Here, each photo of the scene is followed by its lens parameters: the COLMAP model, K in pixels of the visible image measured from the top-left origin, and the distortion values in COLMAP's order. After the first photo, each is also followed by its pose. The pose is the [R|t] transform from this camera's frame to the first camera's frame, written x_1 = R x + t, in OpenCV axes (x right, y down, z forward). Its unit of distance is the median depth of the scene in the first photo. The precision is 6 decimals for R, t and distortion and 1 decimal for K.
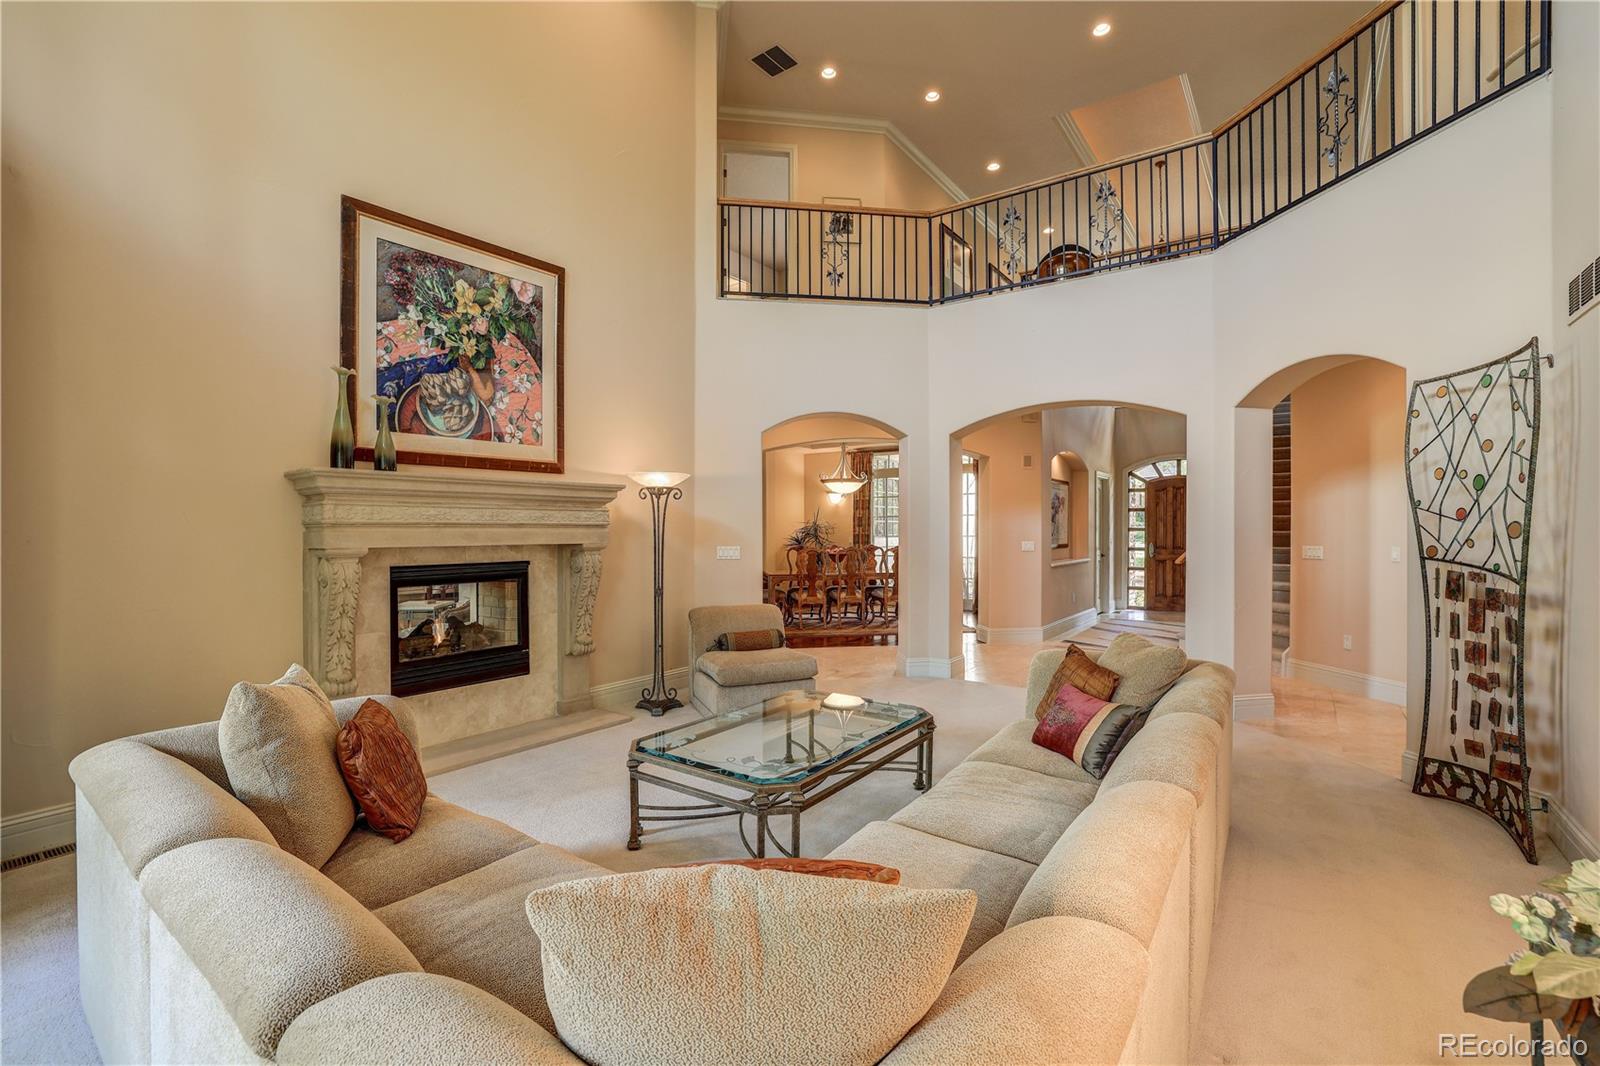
lens RADIAL K [[687.1, 0, 780.5], [0, 687.1, 538.0], [0, 0, 1]] dist [-0.044207, 0.012647]
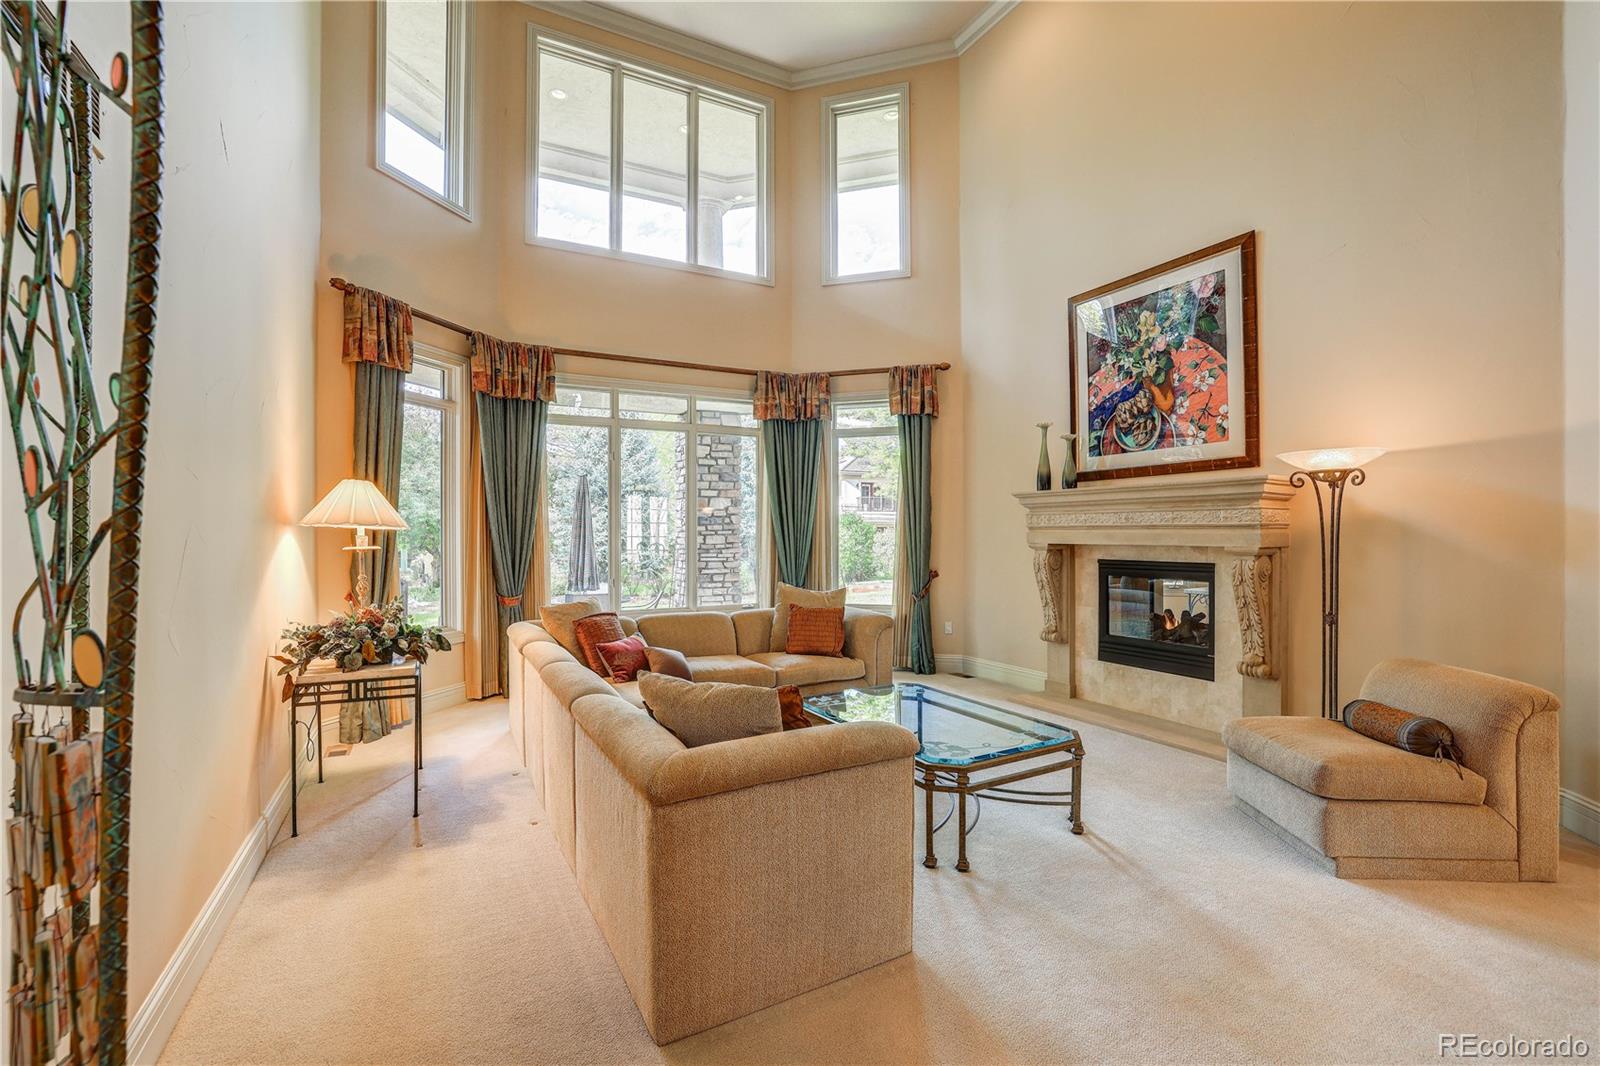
lens RADIAL K [[687.1, 0, 810.9], [0, 687.1, 532.8], [0, 0, 1]] dist [-0.044207, 0.012647]
pose [[-0.388940, 0.004420, -0.921252, 0.769926], [-0.004750, 0.999966, 0.006803, -0.013982], [0.921251, 0.007022, -0.388906, 0.899643]]
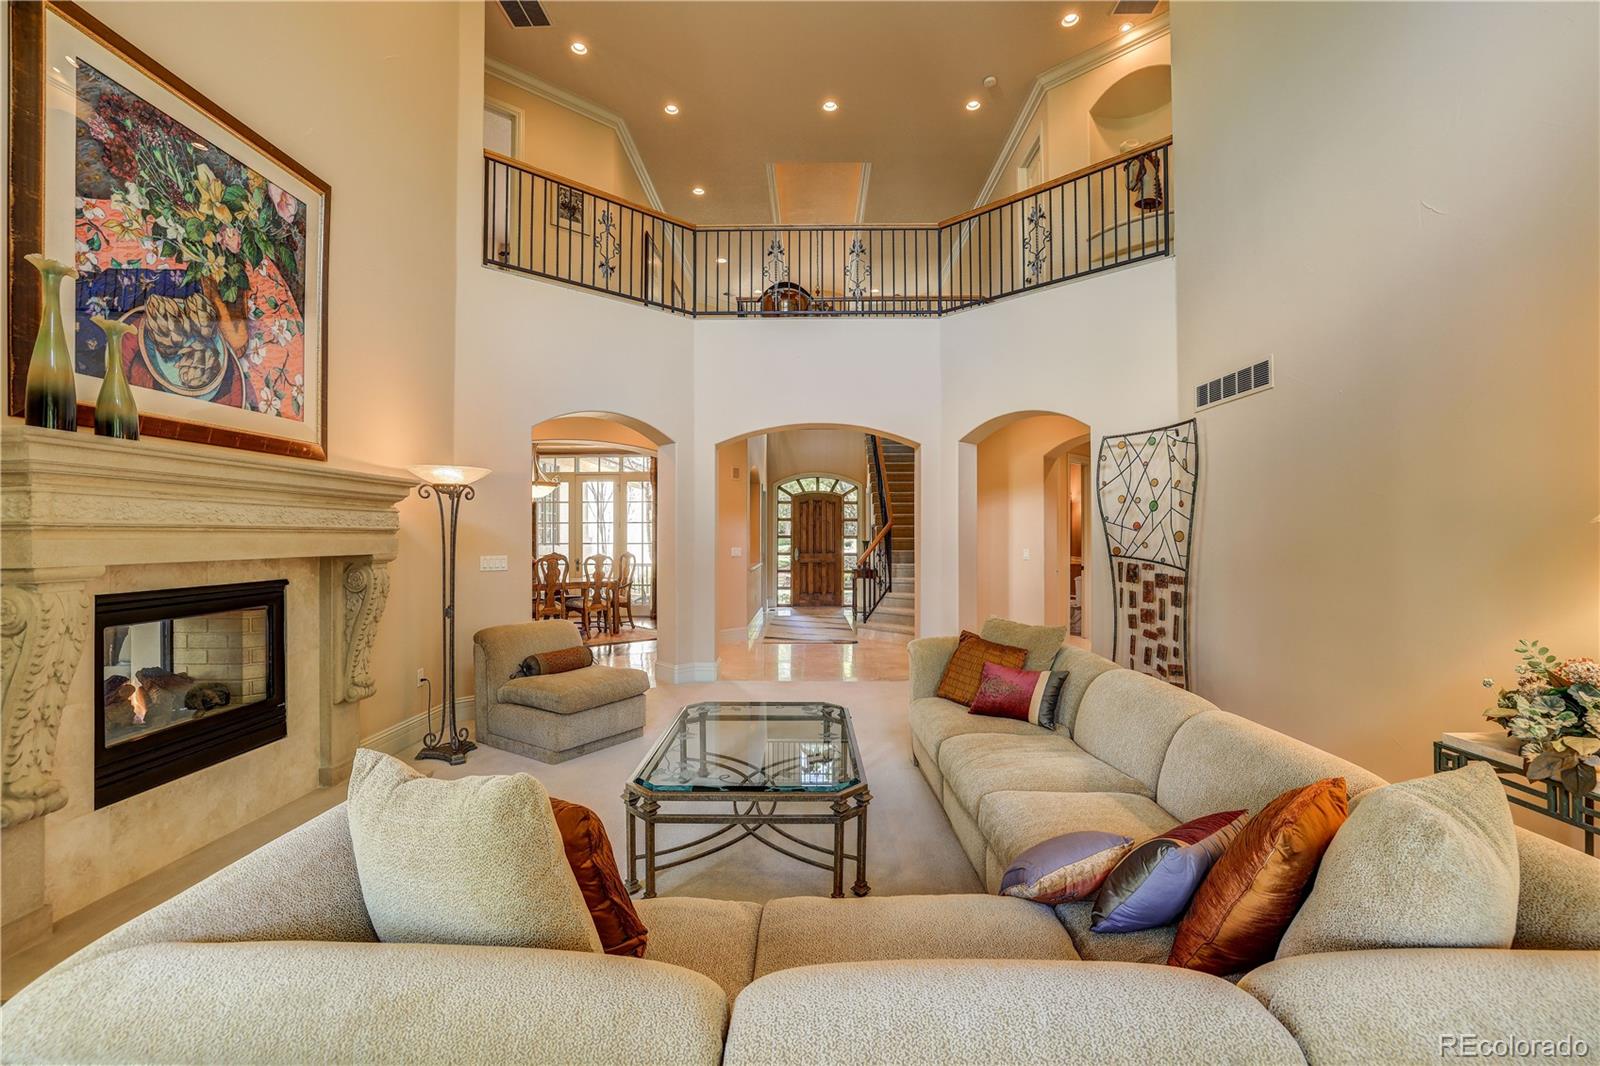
lens RADIAL K [[687.1, 0, 786.0], [0, 687.1, 541.6], [0, 0, 1]] dist [-0.044207, 0.012647]
pose [[0.817792, -0.003722, 0.575502, -0.368318], [0.006858, 0.999971, -0.003277, -0.000521], [-0.575474, 0.006626, 0.817794, 0.125603]]
